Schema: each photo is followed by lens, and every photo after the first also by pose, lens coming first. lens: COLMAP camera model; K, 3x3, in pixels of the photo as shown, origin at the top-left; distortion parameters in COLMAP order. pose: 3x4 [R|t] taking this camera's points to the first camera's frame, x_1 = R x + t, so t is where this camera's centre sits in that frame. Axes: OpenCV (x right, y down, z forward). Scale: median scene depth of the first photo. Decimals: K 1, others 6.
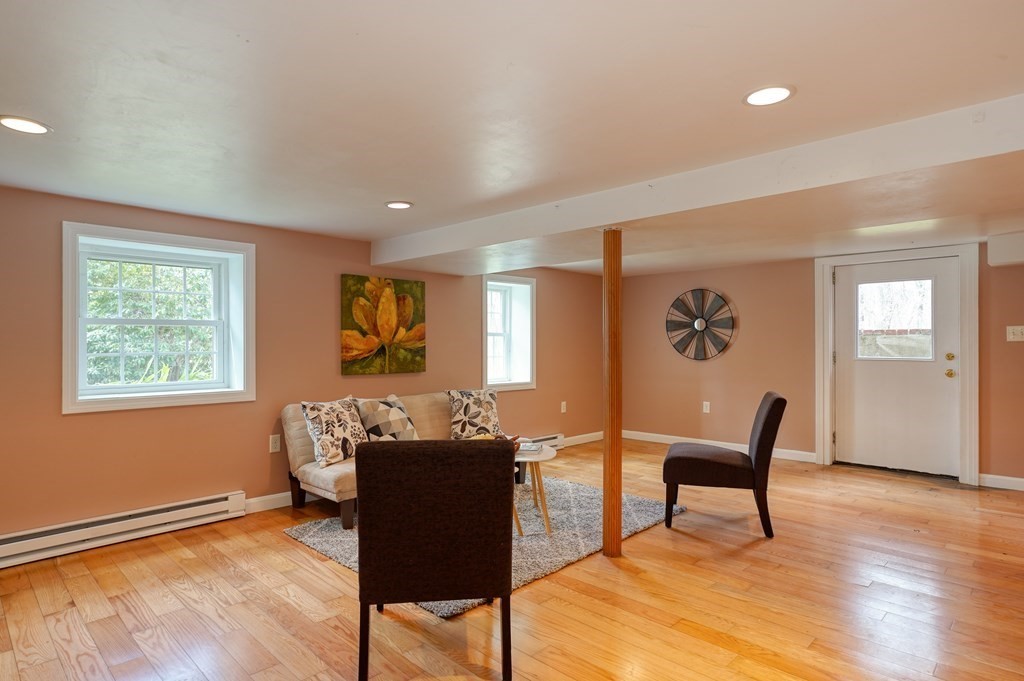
lens RADIAL K [[572.8, 0, 501.3], [0, 572.8, 343.9], [0, 0, 1]] dist [-0.014727, 0.007994]
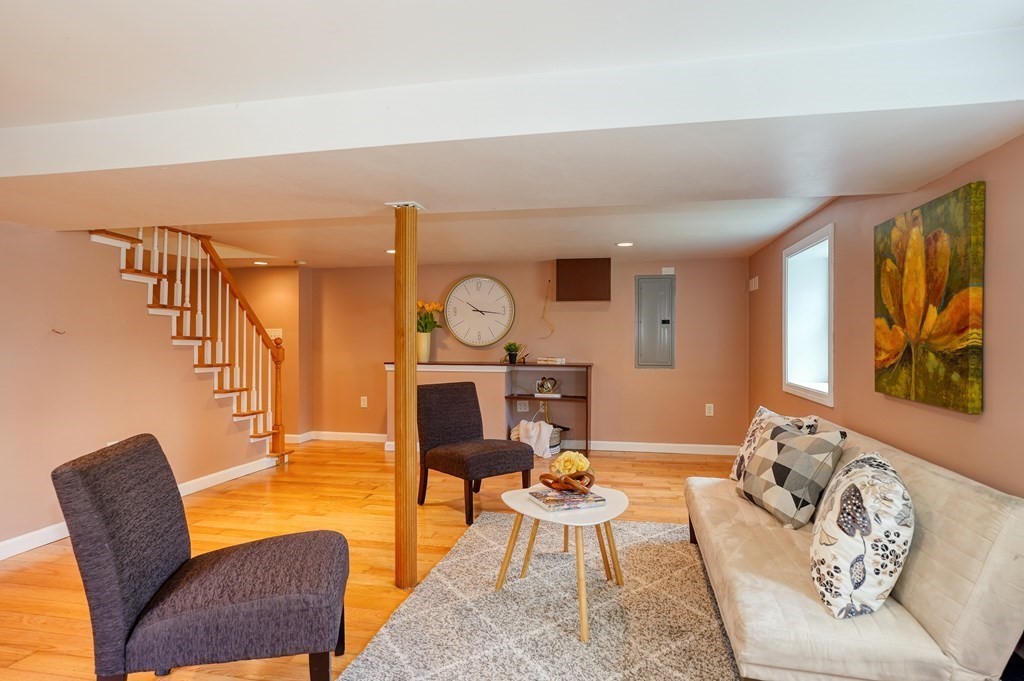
lens RADIAL K [[572.8, 0, 511.9], [0, 572.8, 338.9], [0, 0, 1]] dist [-0.014727, 0.007994]
pose [[-0.835877, -0.003592, -0.548905, 0.357436], [-0.004029, 0.999992, -0.000409, -0.000366], [0.548902, 0.001870, -0.835885, 1.210277]]
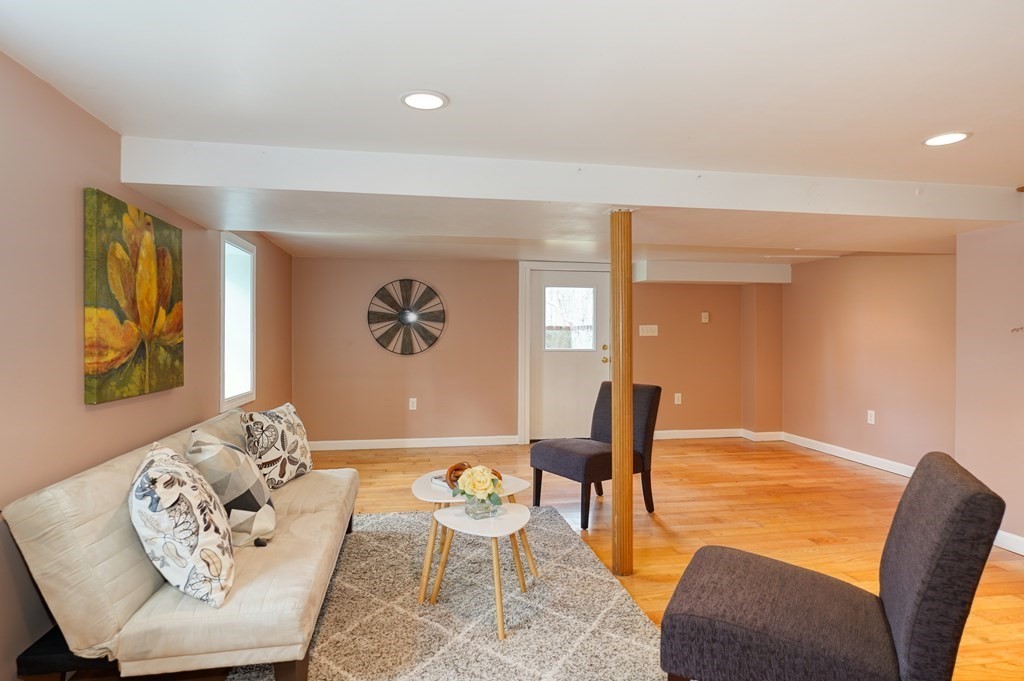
lens RADIAL K [[572.8, 0, 512.4], [0, 572.8, 337.5], [0, 0, 1]] dist [-0.014727, 0.007994]
pose [[0.575778, 0.000847, 0.817606, -0.431062], [-0.001535, 0.999999, 0.000045, -0.000533], [-0.817605, -0.001281, 0.575779, 0.419546]]
